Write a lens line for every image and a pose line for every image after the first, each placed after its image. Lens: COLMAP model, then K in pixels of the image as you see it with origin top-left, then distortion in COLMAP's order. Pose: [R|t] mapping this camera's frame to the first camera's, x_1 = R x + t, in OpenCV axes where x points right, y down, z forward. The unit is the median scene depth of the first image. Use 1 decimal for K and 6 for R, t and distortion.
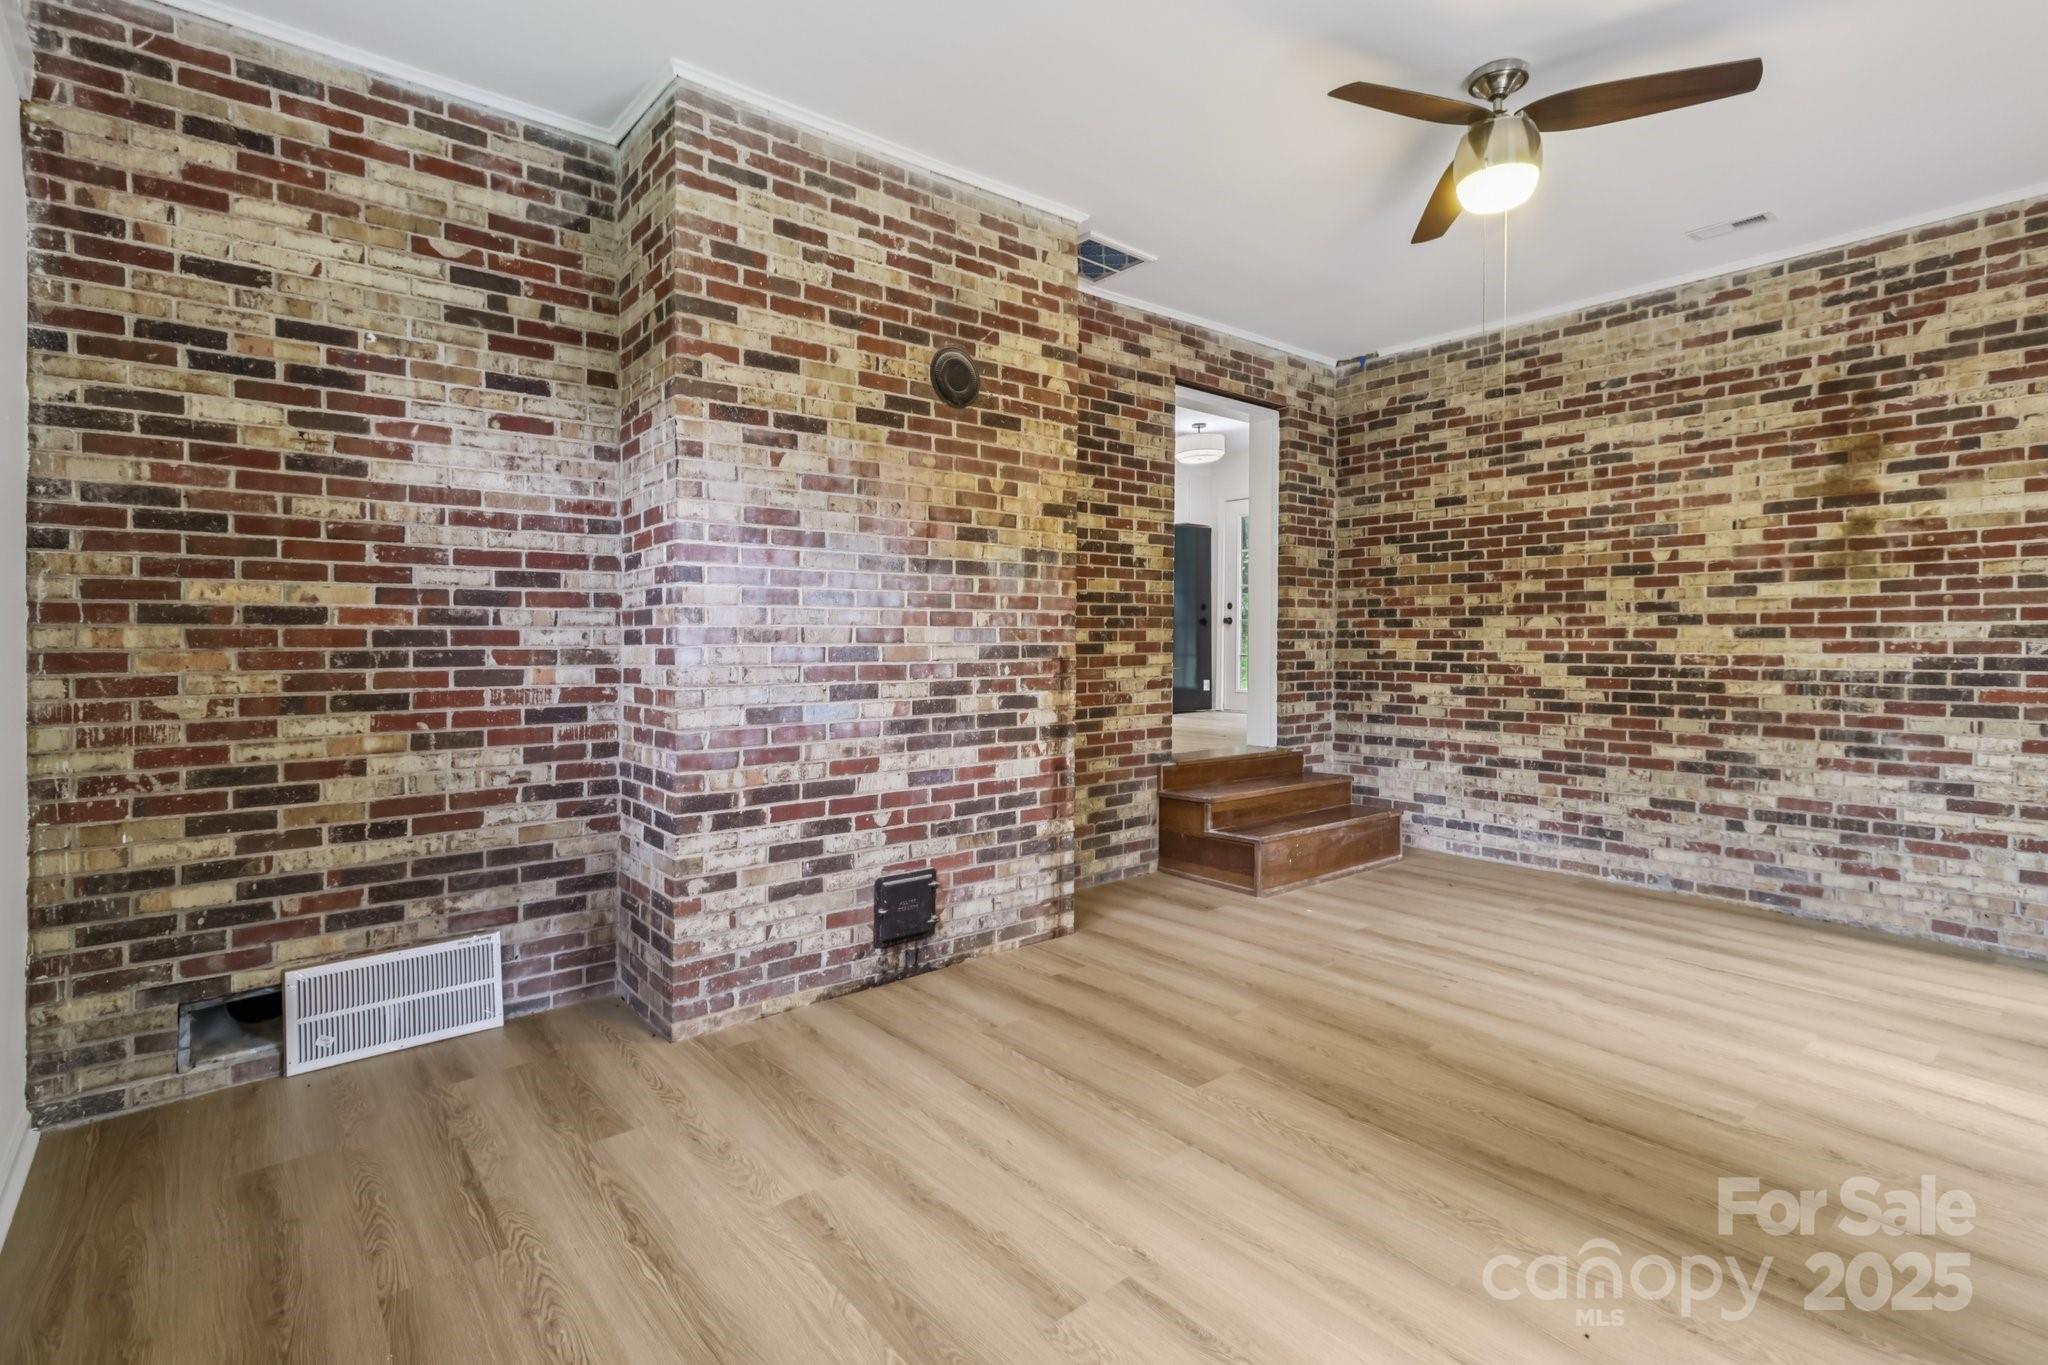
lens RADIAL K [[975.3, 0, 1033.9], [0, 975.3, 652.3], [0, 0, 1]] dist [0.002760, 0.001147]
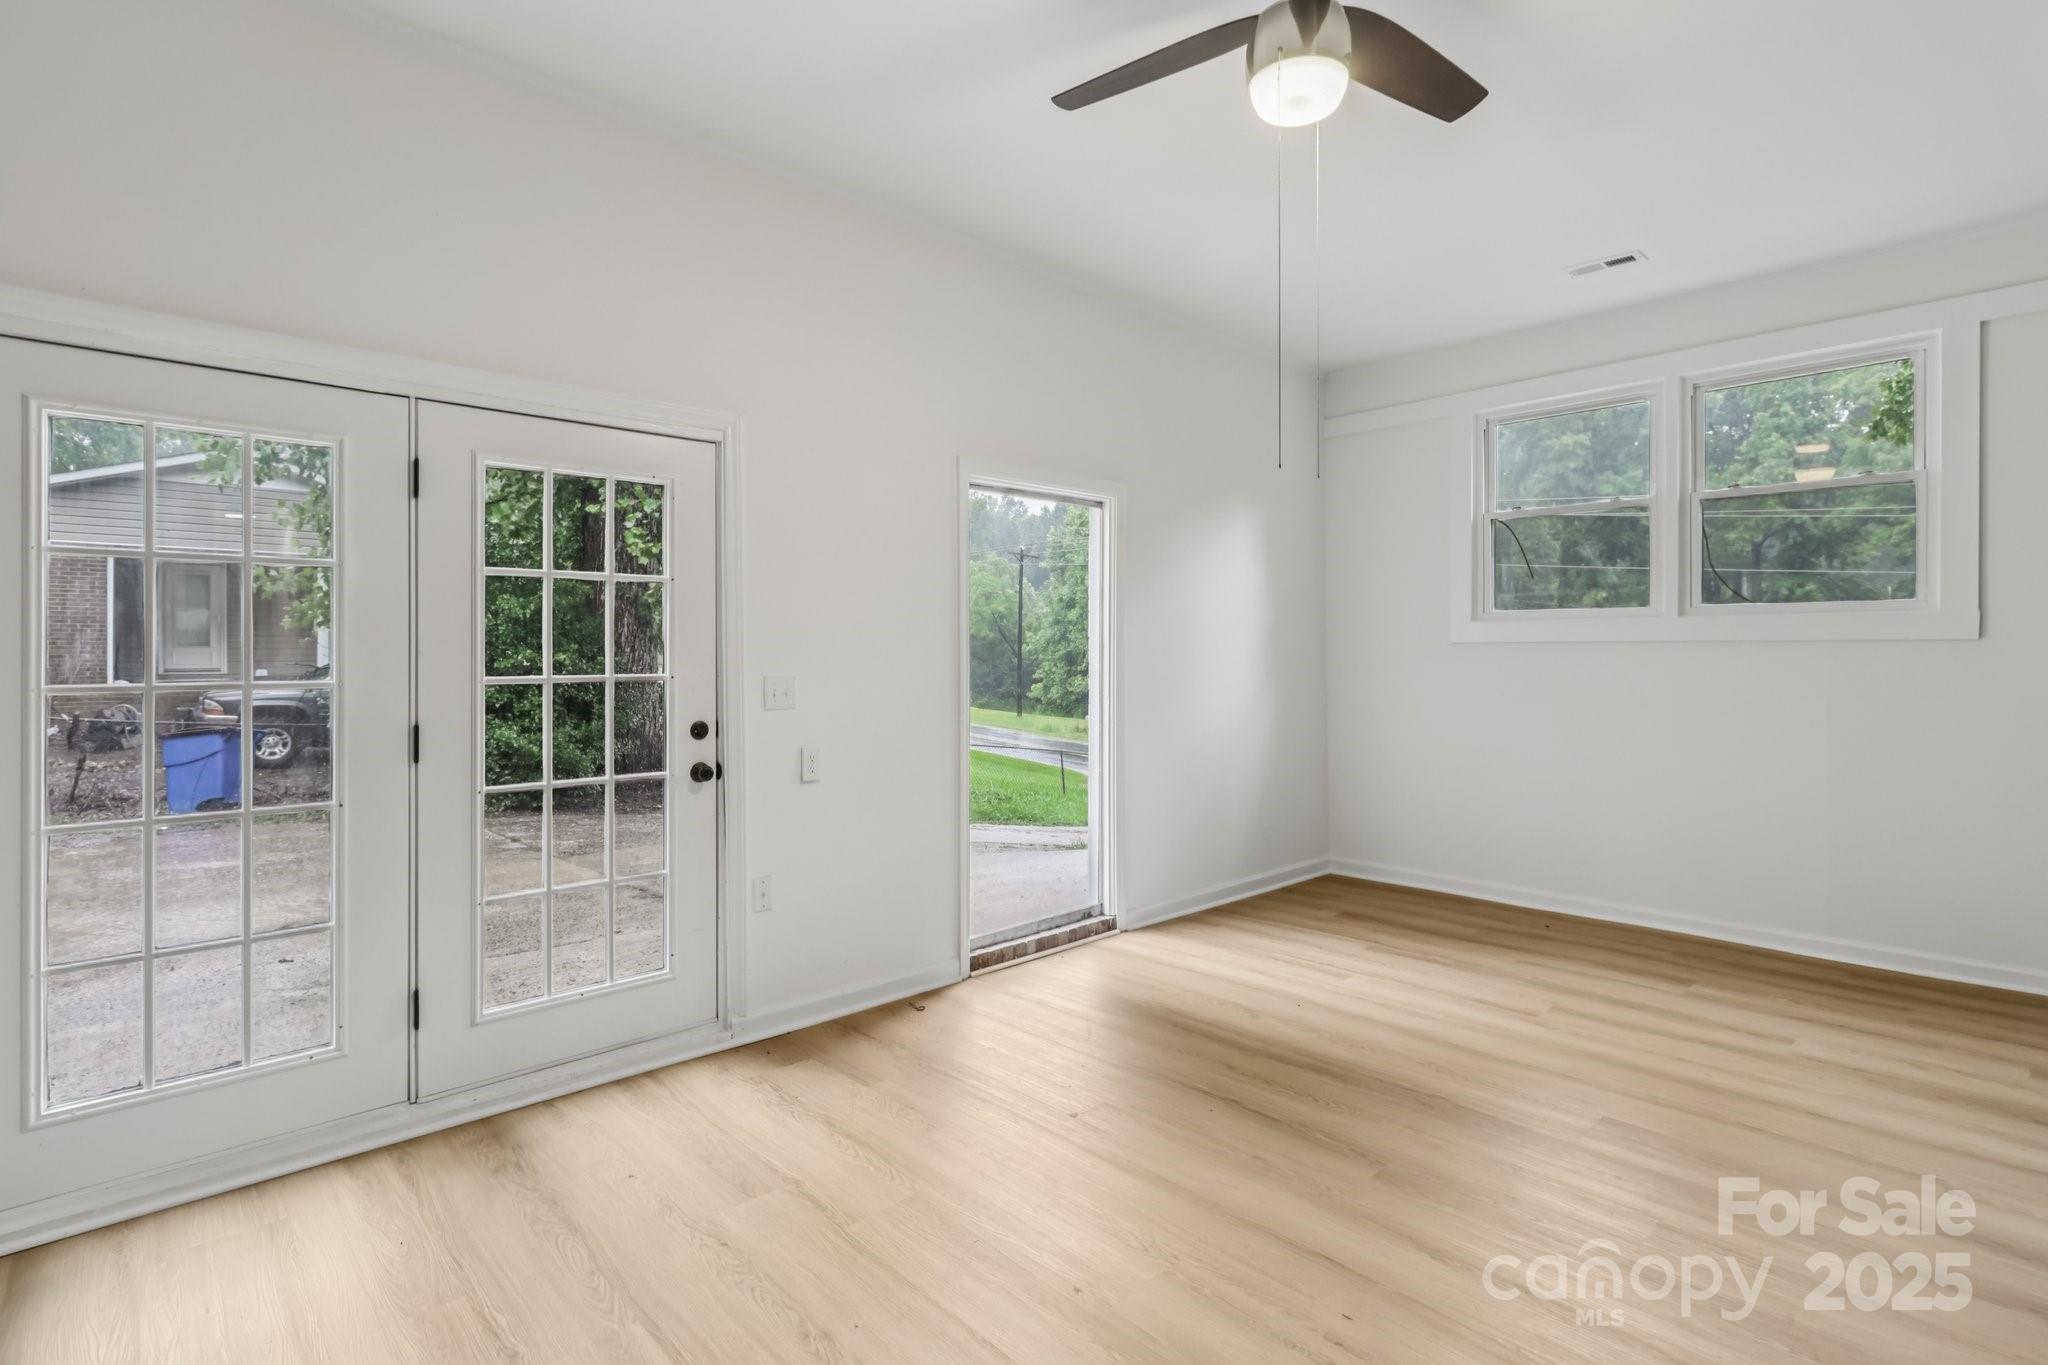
lens RADIAL K [[975.3, 0, 1033.9], [0, 975.3, 652.3], [0, 0, 1]] dist [0.002760, 0.001147]
pose [[-0.998360, 0.002385, -0.057191, 0.583330], [0.001518, 0.999883, 0.015196, -0.032666], [0.057220, 0.015085, -0.998248, 1.418570]]
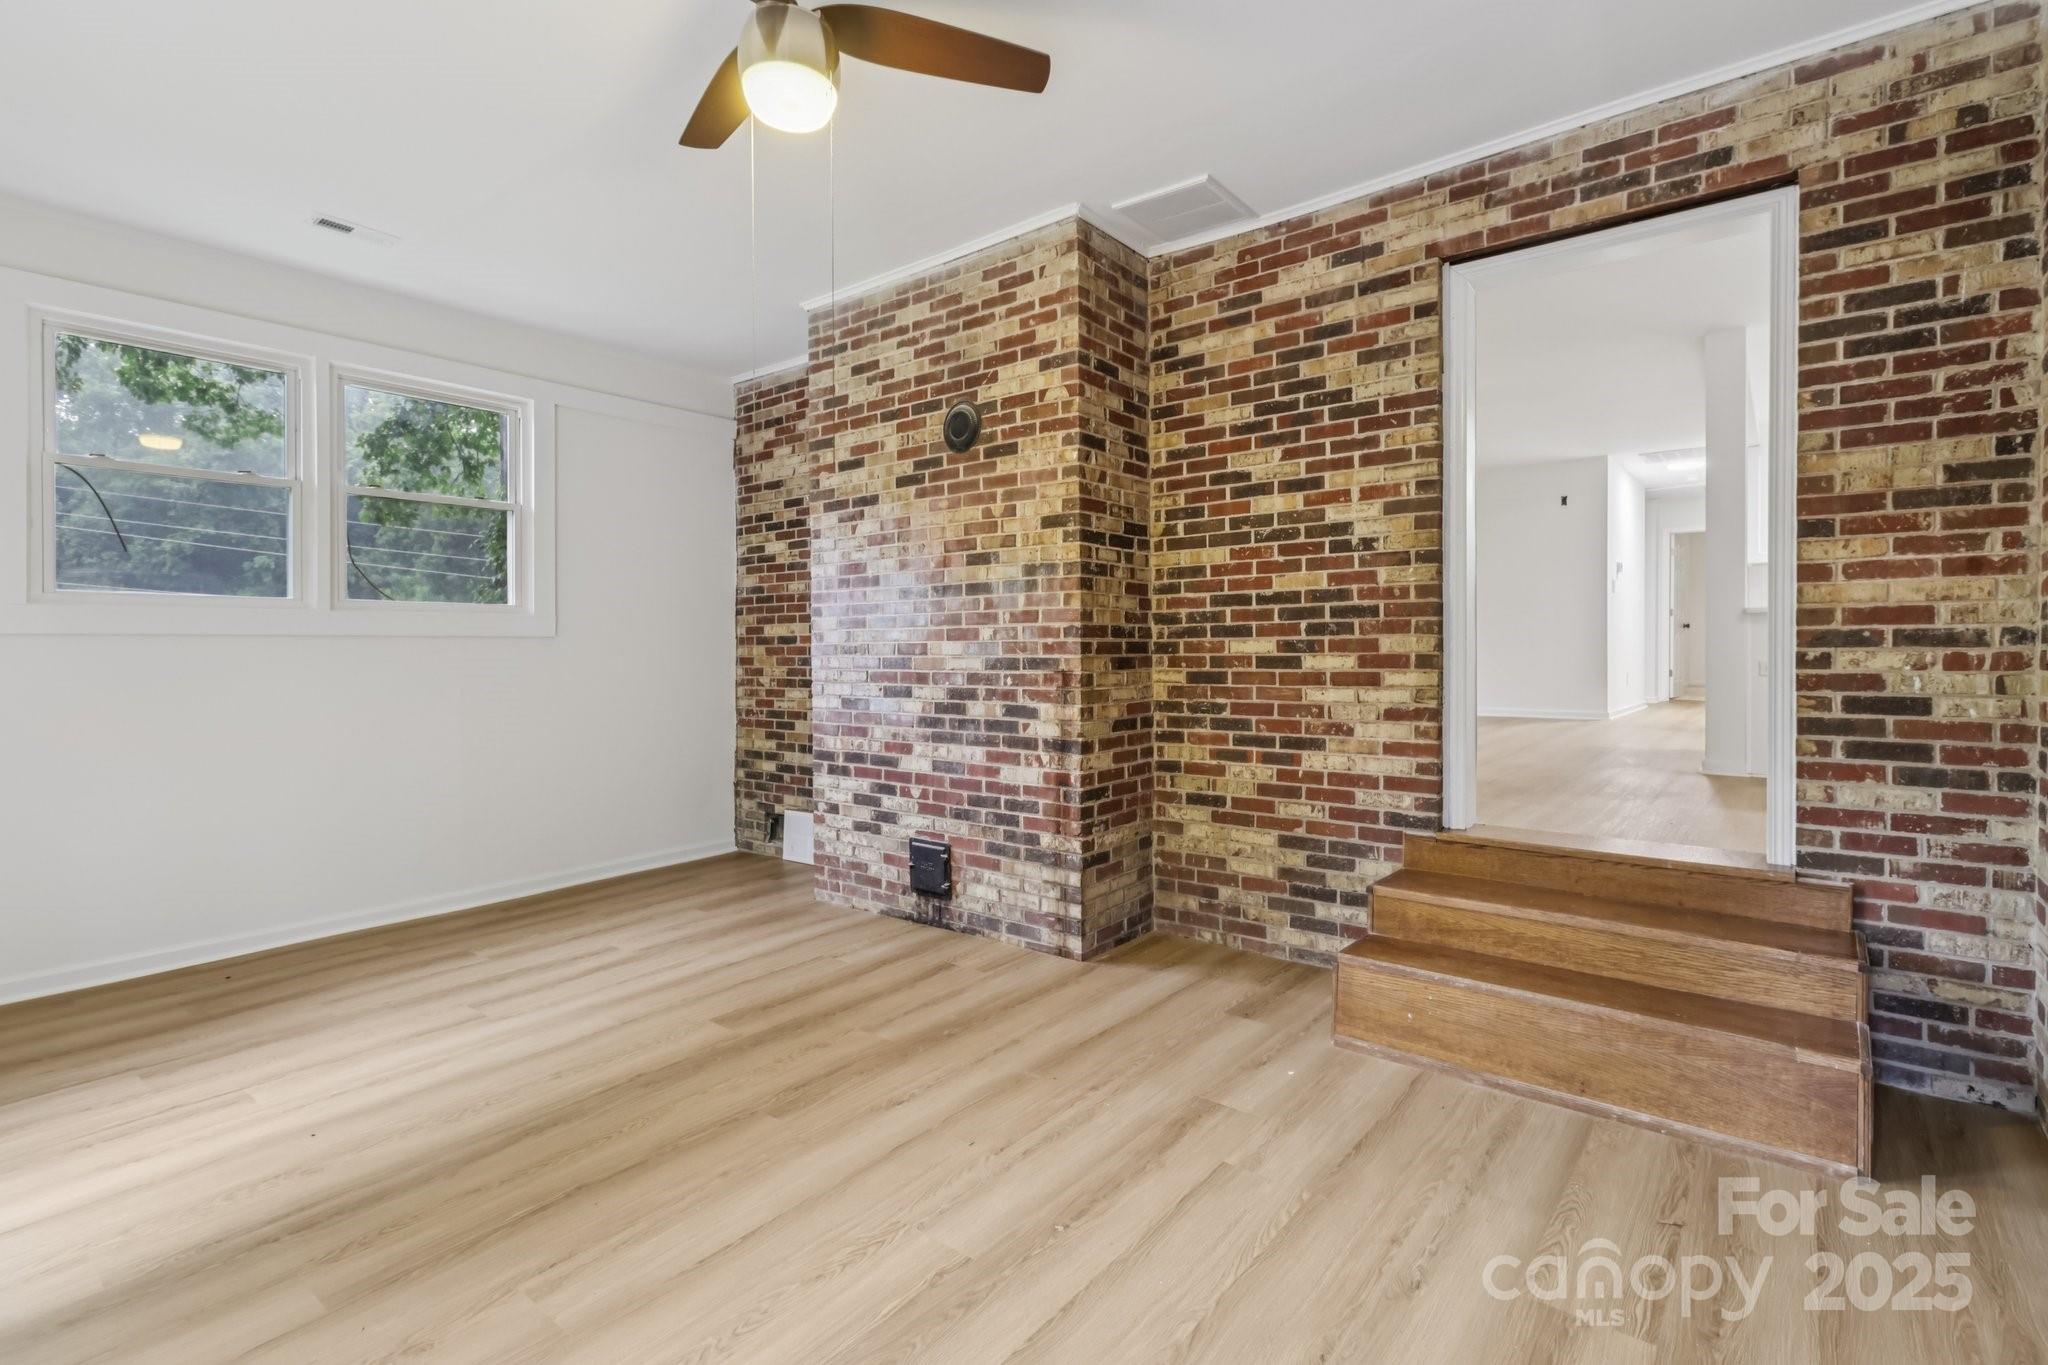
lens RADIAL K [[964.8, 0, 1031.1], [0, 964.8, 649.7], [0, 0, 1]] dist [0.003951, 0.001220]
pose [[0.196473, 0.002064, -0.980507, 1.040967], [-0.006356, 0.999979, 0.000831, -0.017221], [0.980489, 0.006069, 0.196482, 0.838531]]
